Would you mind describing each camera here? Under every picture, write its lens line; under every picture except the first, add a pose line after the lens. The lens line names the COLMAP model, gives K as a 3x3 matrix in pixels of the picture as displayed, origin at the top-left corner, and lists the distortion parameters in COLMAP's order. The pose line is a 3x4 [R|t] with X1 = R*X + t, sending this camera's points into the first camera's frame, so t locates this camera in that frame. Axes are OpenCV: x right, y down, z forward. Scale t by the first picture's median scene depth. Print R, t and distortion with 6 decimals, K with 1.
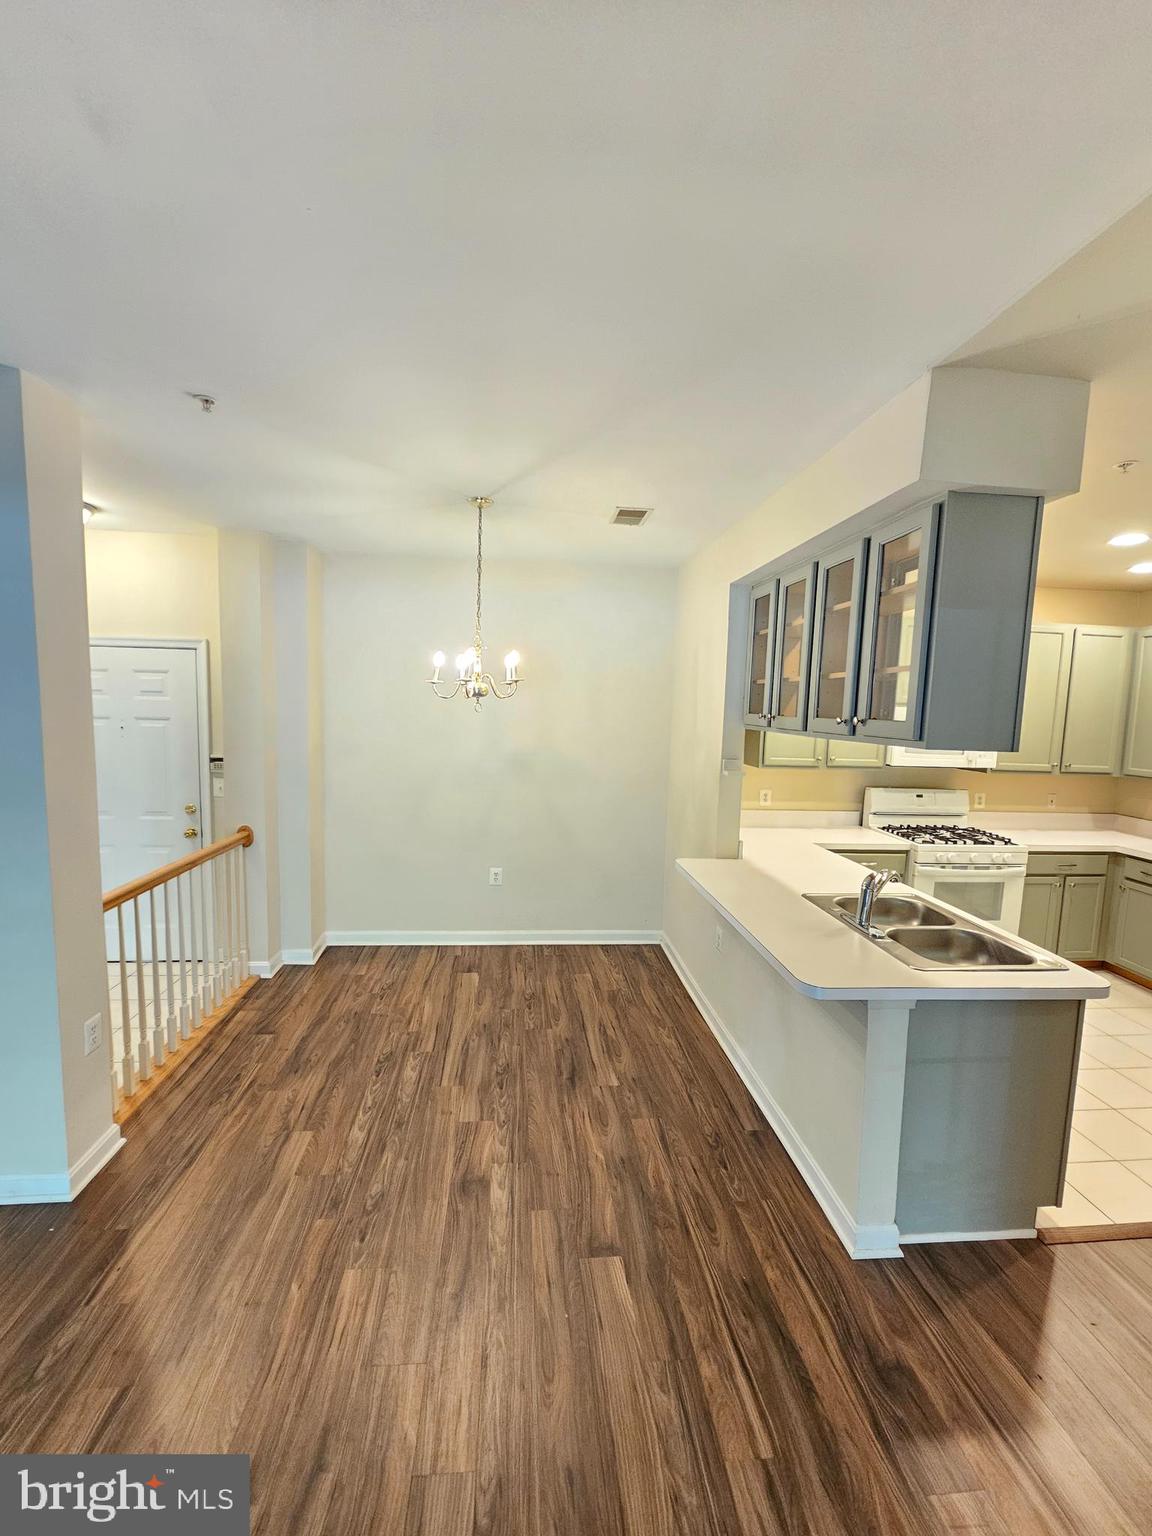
lens RADIAL K [[626.3, 0, 568.3], [0, 626.3, 763.1], [0, 0, 1]] dist [-0.002861, -0.000934]
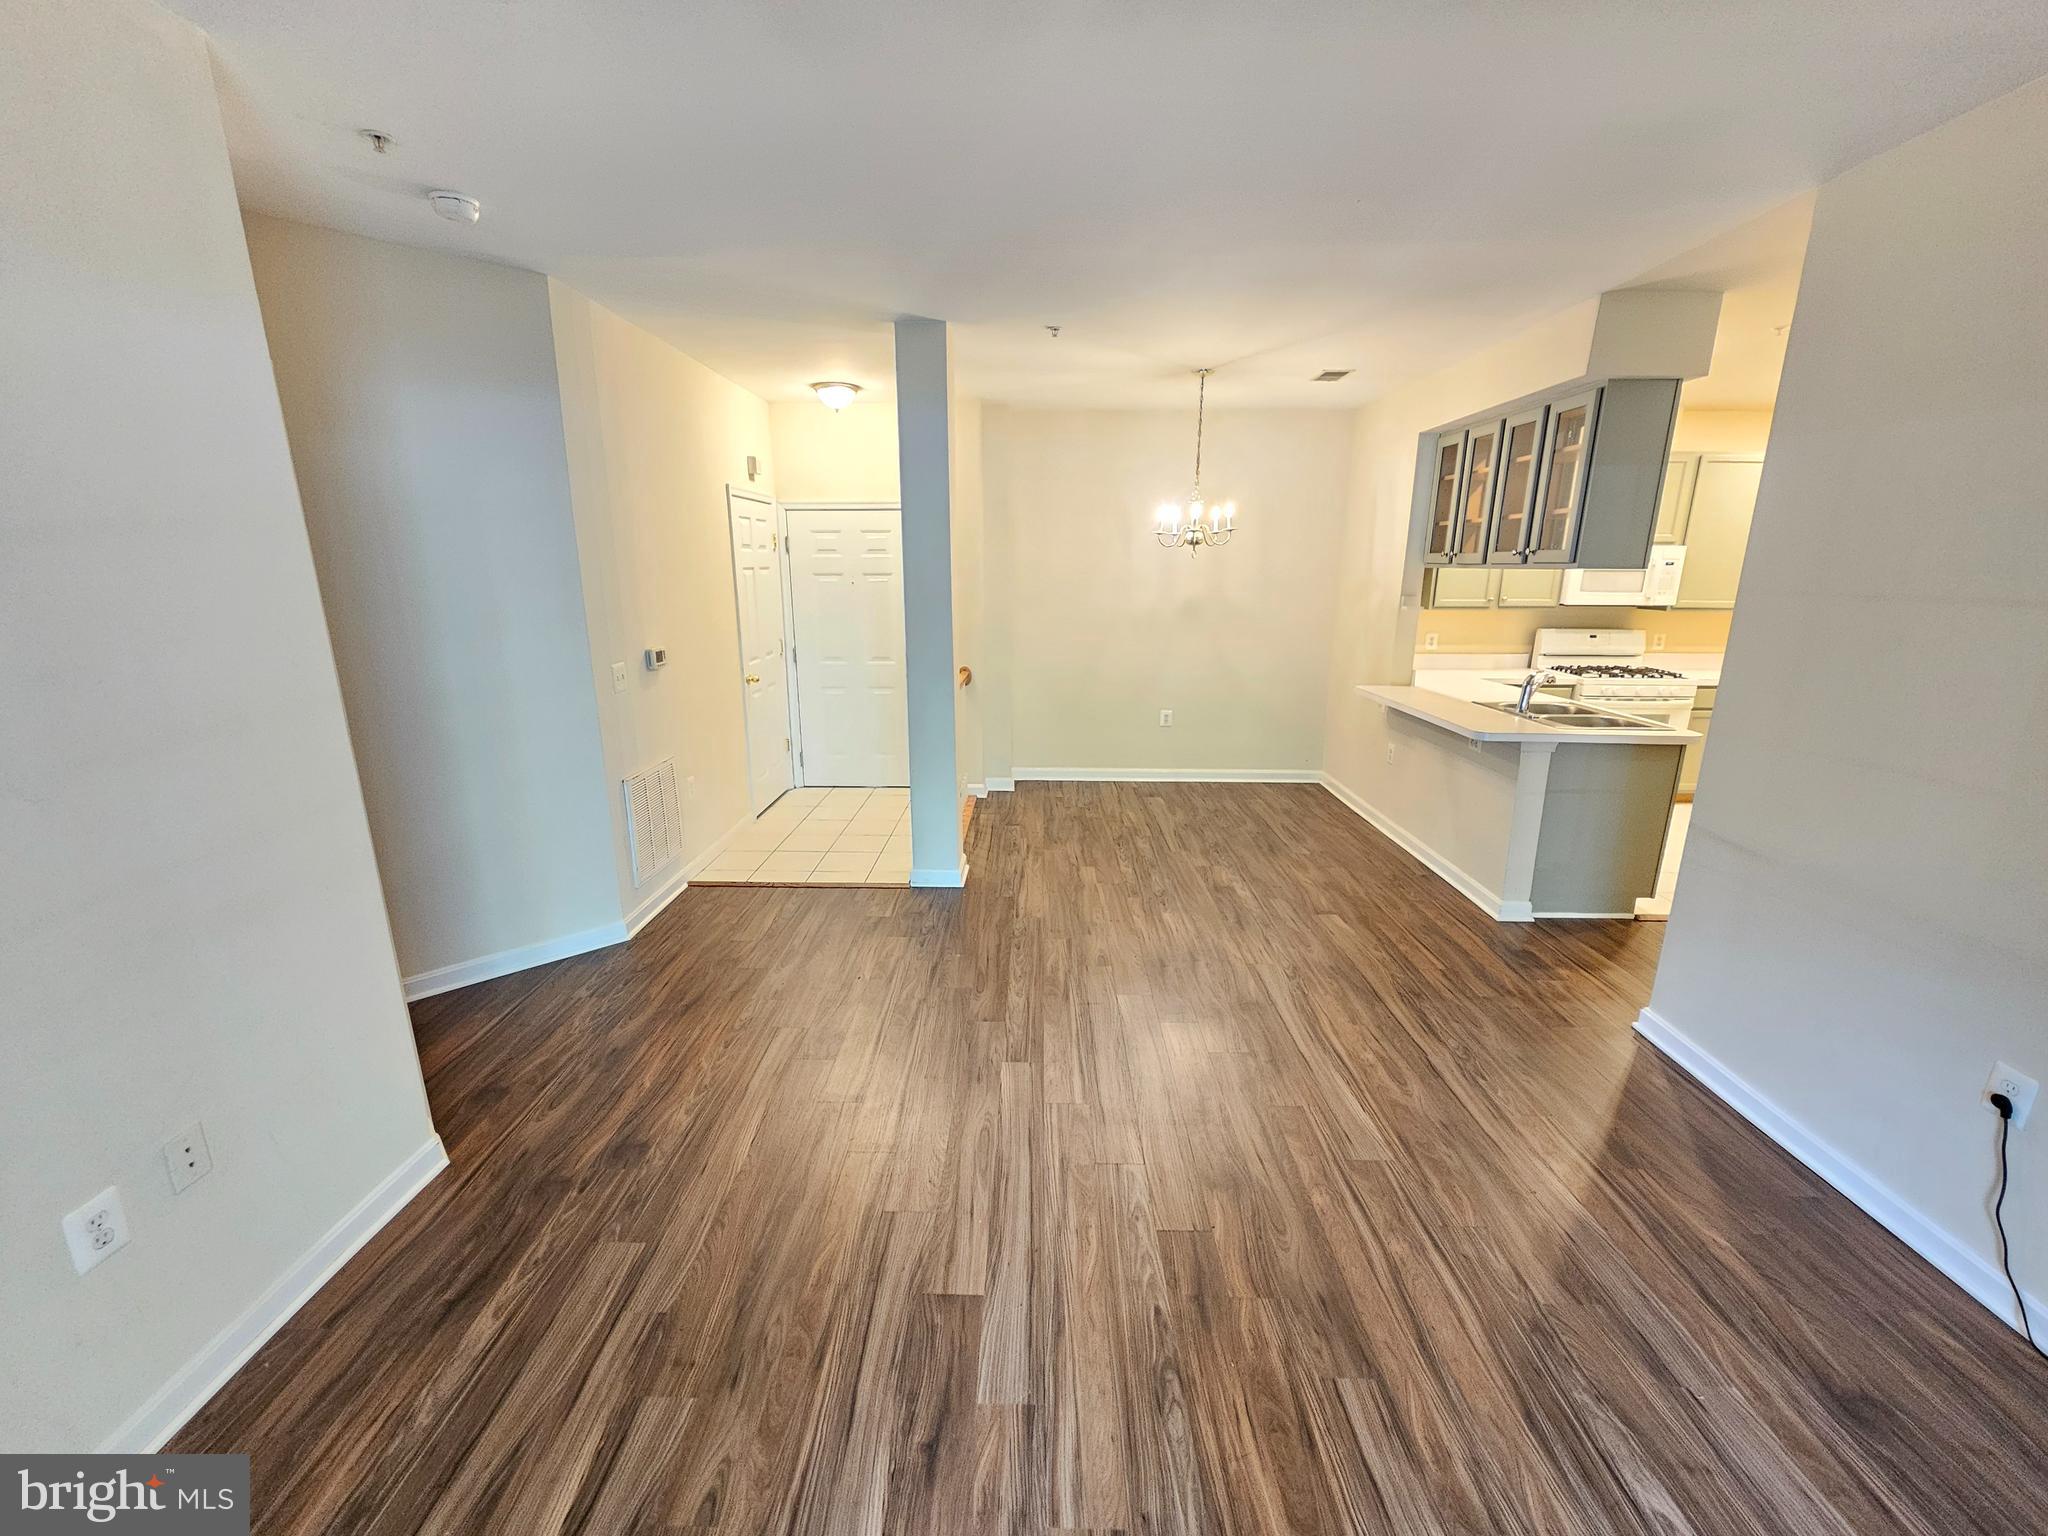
lens RADIAL K [[835.1, 0, 1023.9], [0, 835.1, 780.3], [0, 0, 1]] dist [-0.002861, -0.000934]
pose [[0.993595, 0.001826, -0.112988, -0.258754], [0.015887, 0.987681, 0.155672, 0.076989], [0.111881, -0.156470, 0.981326, -0.600073]]
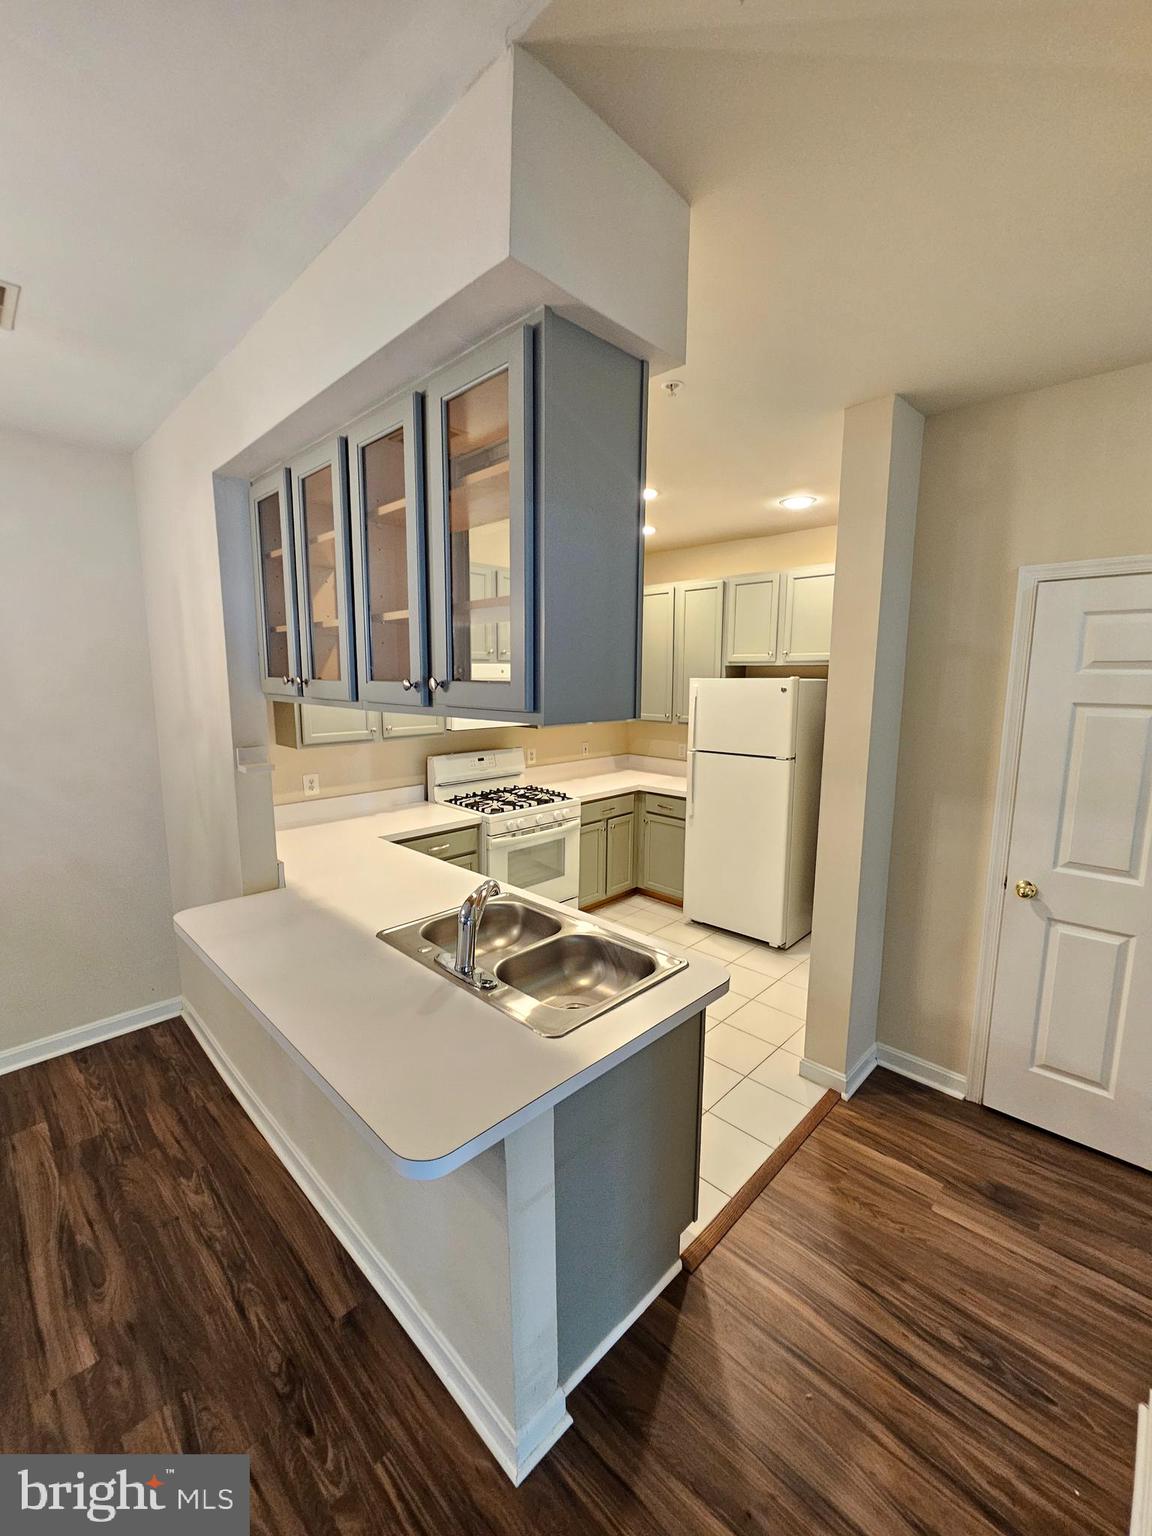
lens RADIAL K [[626.3, 0, 568.3], [0, 626.3, 763.1], [0, 0, 1]] dist [-0.002861, -0.000934]
pose [[0.766141, -0.120022, 0.631365, 0.096753], [0.080595, 0.992594, 0.090892, -0.022196], [-0.637599, -0.018751, 0.770140, 0.267526]]
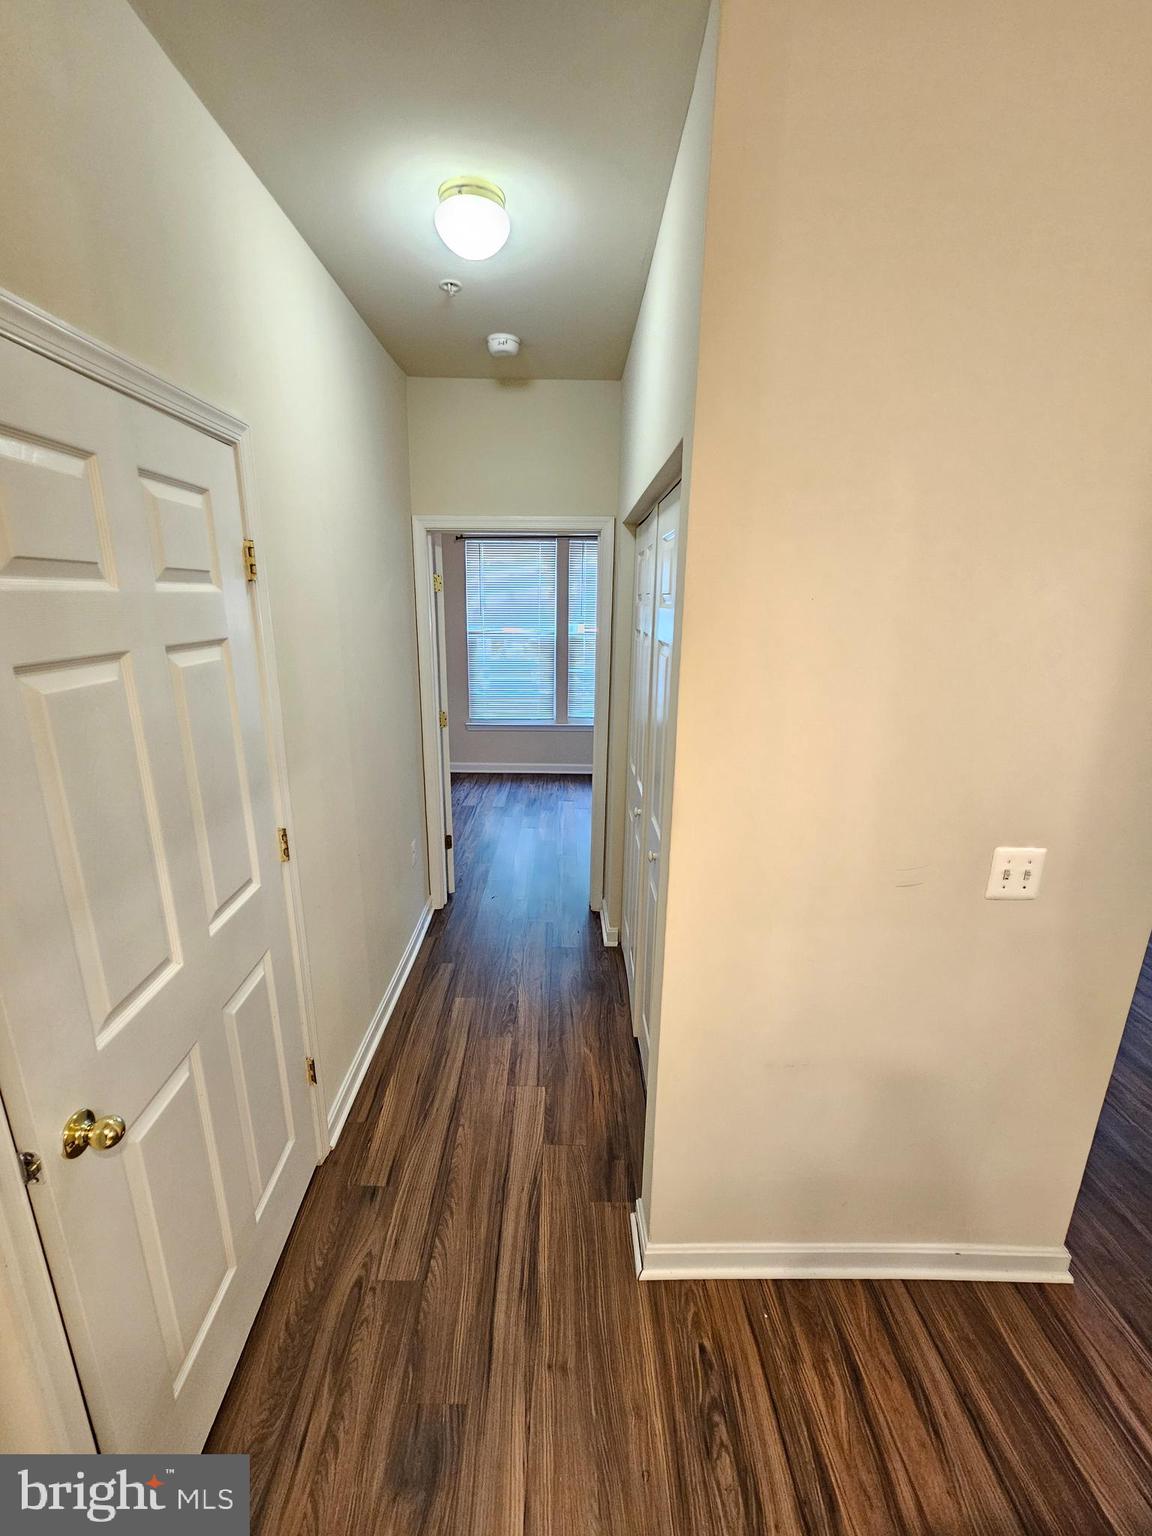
lens RADIAL K [[626.3, 0, 568.3], [0, 626.3, 763.1], [0, 0, 1]] dist [-0.002861, -0.000934]
pose [[-0.995555, -0.060660, 0.072041, 0.667502], [-0.031912, 0.936969, 0.347952, -0.040609], [-0.088607, 0.344106, -0.934740, 0.655110]]
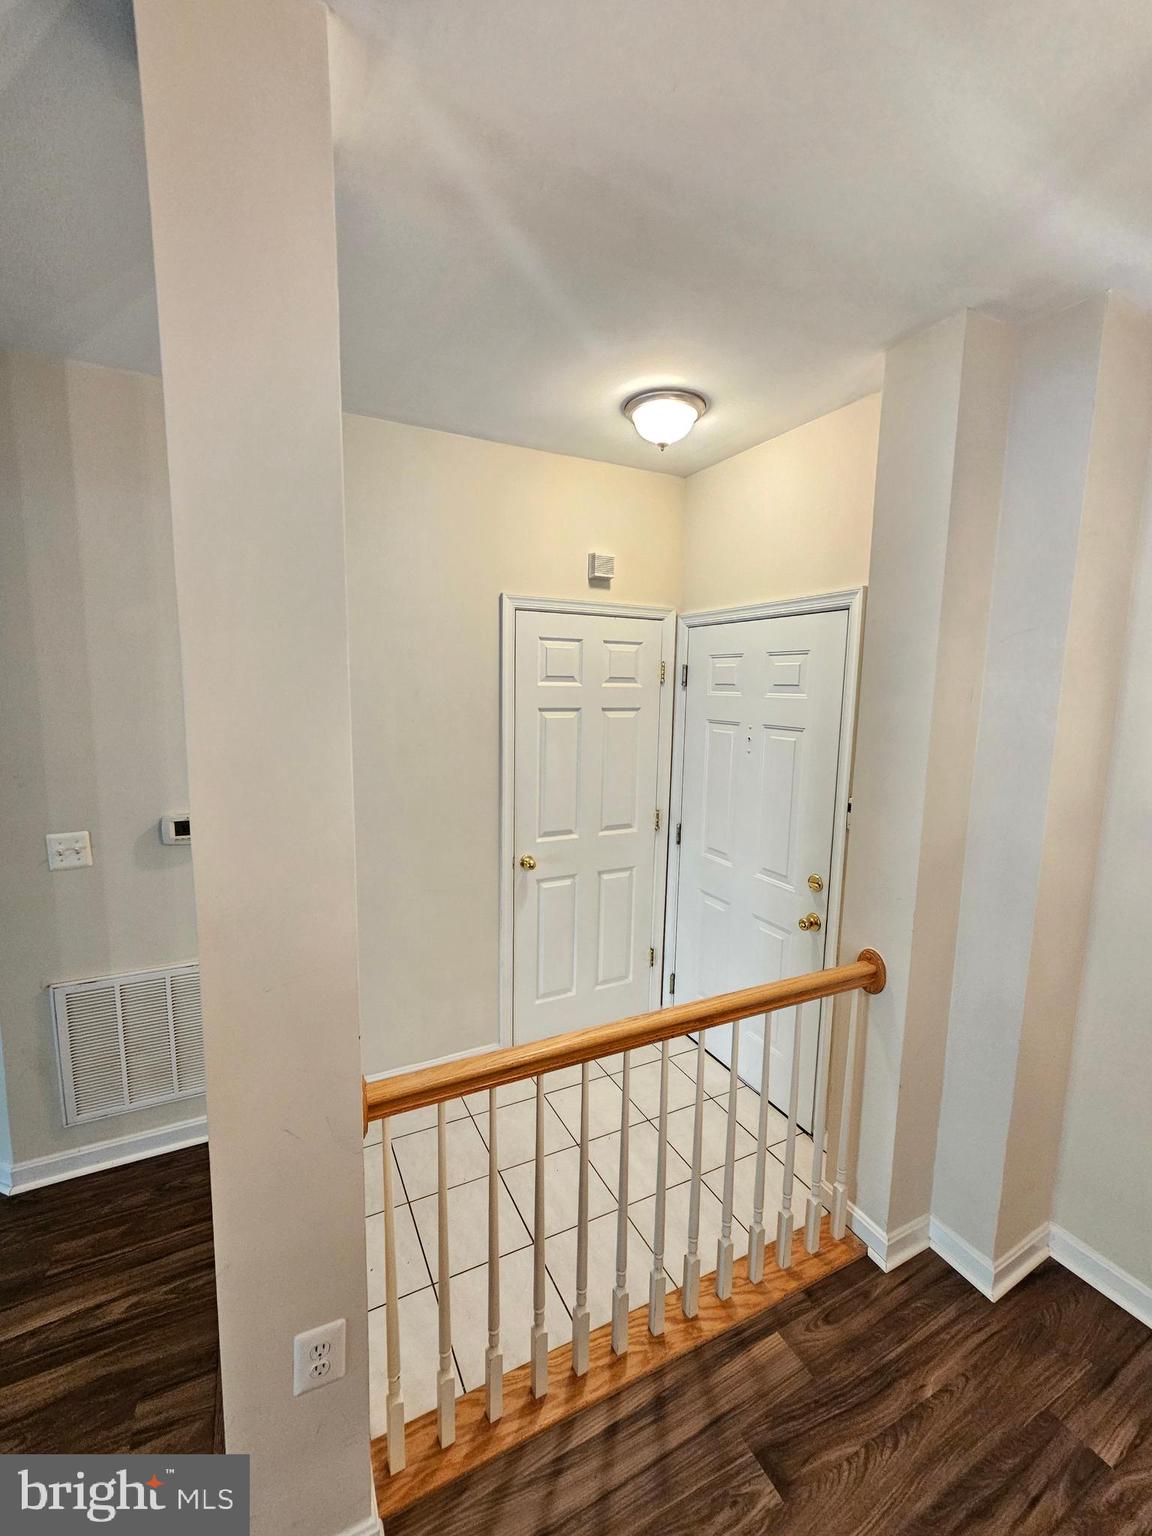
lens RADIAL K [[631.9, 0, 570.0], [0, 631.9, 768.3], [0, 0, 1]] dist [0.000540, 0.001279]
pose [[0.369421, 0.104941, -0.923318, -0.173403], [-0.095610, 0.992622, 0.074564, -0.065859], [0.924331, 0.060733, 0.376728, 0.642524]]
